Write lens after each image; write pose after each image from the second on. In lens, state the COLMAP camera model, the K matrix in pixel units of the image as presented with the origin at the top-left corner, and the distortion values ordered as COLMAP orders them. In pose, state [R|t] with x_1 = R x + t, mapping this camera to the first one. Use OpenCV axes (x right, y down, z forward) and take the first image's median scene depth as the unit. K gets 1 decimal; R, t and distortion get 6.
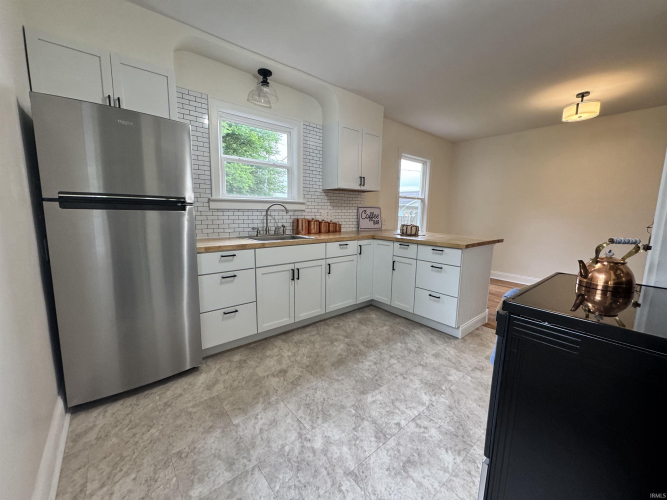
lens RADIAL K [[264.8, 0, 333.0], [0, 264.8, 249.4], [0, 0, 1]] dist [-0.005476, 0.001010]
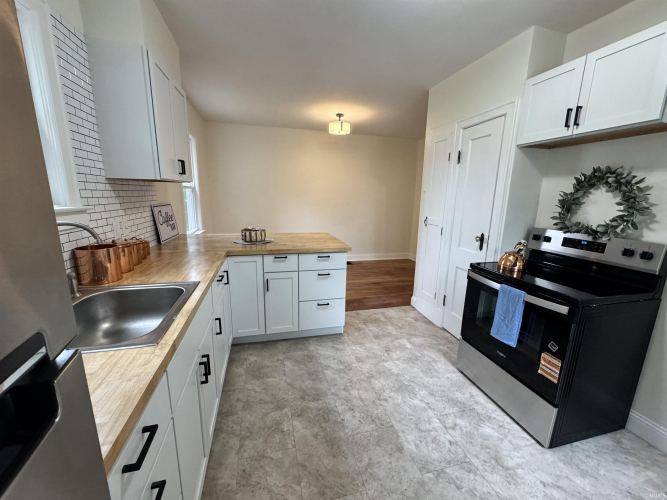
lens RADIAL K [[264.8, 0, 333.4], [0, 264.8, 249.8], [0, 0, 1]] dist [-0.005476, 0.001010]
pose [[0.426641, -0.191165, 0.883987, -0.488607], [0.114173, 0.980971, 0.157034, -0.193643], [-0.897185, 0.033930, 0.440349, 0.647510]]
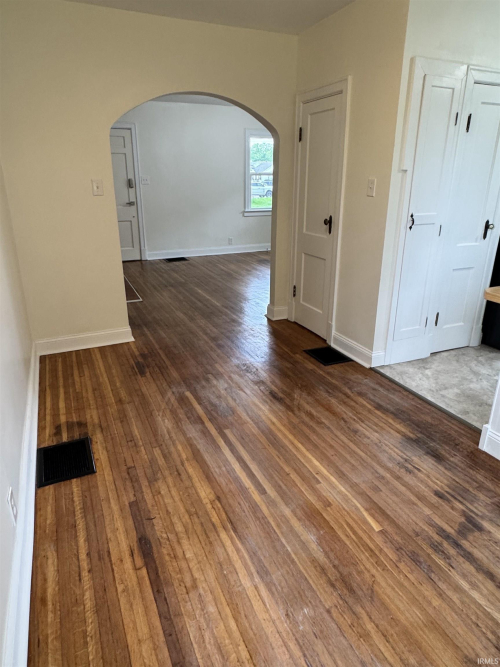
lens RADIAL K [[422.4, 0, 250.8], [0, 422.4, 331.7], [0, 0, 1]] dist [-0.022373, -0.001035]
pose [[-0.963666, -0.108124, 0.244250, 1.126503], [0.021061, 0.880807, 0.473006, -0.408264], [-0.266280, 0.460964, -0.846526, 2.288813]]
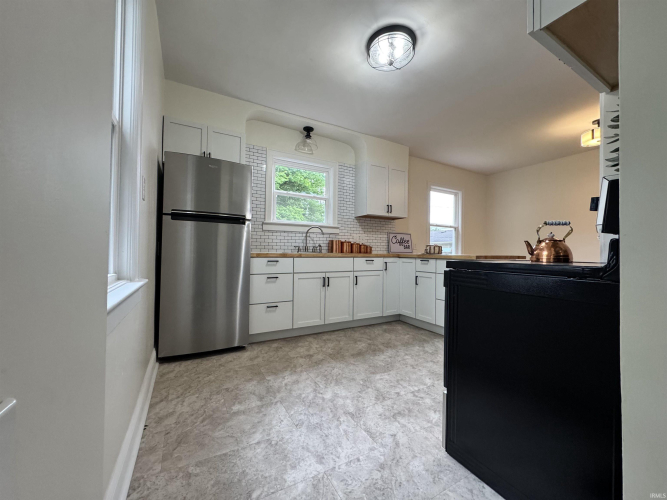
lens RADIAL K [[264.8, 0, 333.4], [0, 264.8, 249.7], [0, 0, 1]] dist [-0.005476, 0.001010]
pose [[0.982483, -0.005096, -0.186280, 0.130346], [-0.023594, 0.988179, -0.151475, 0.149486], [0.184850, 0.153217, 0.970750, -0.203158]]
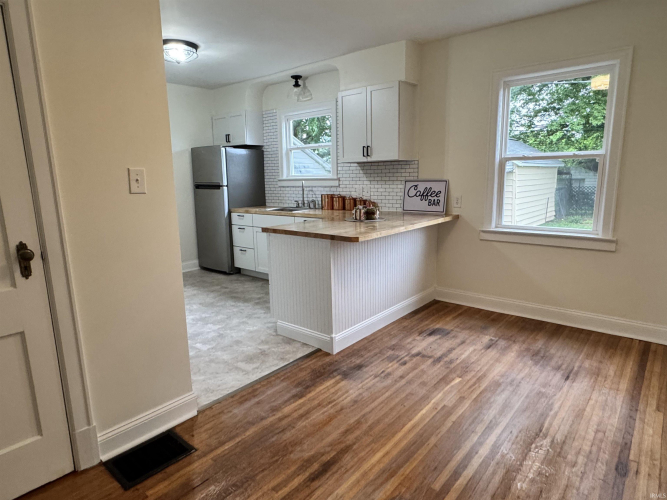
lens RADIAL K [[407.0, 0, 332.0], [0, 407.0, 246.7], [0, 0, 1]] dist [-0.001047, -0.003380]
pose [[0.164161, 0.156180, -0.973991, 2.129945], [-0.114918, 0.983691, 0.138366, -0.196379], [0.979717, 0.089215, 0.179432, 1.062540]]
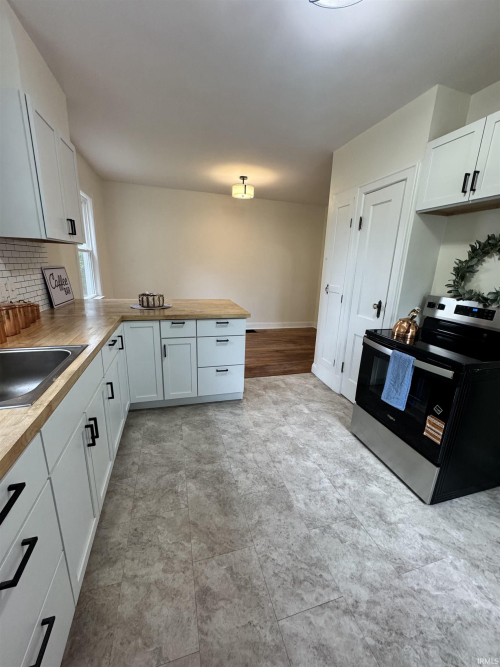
lens RADIAL K [[264.8, 0, 251.1], [0, 264.8, 334.1], [0, 0, 1]] dist [-0.005476, 0.001010]
pose [[0.398213, -0.237507, 0.886012, -0.468510], [0.100046, 0.971382, 0.215426, -0.175382], [-0.911821, 0.002857, 0.410579, 0.613188]]
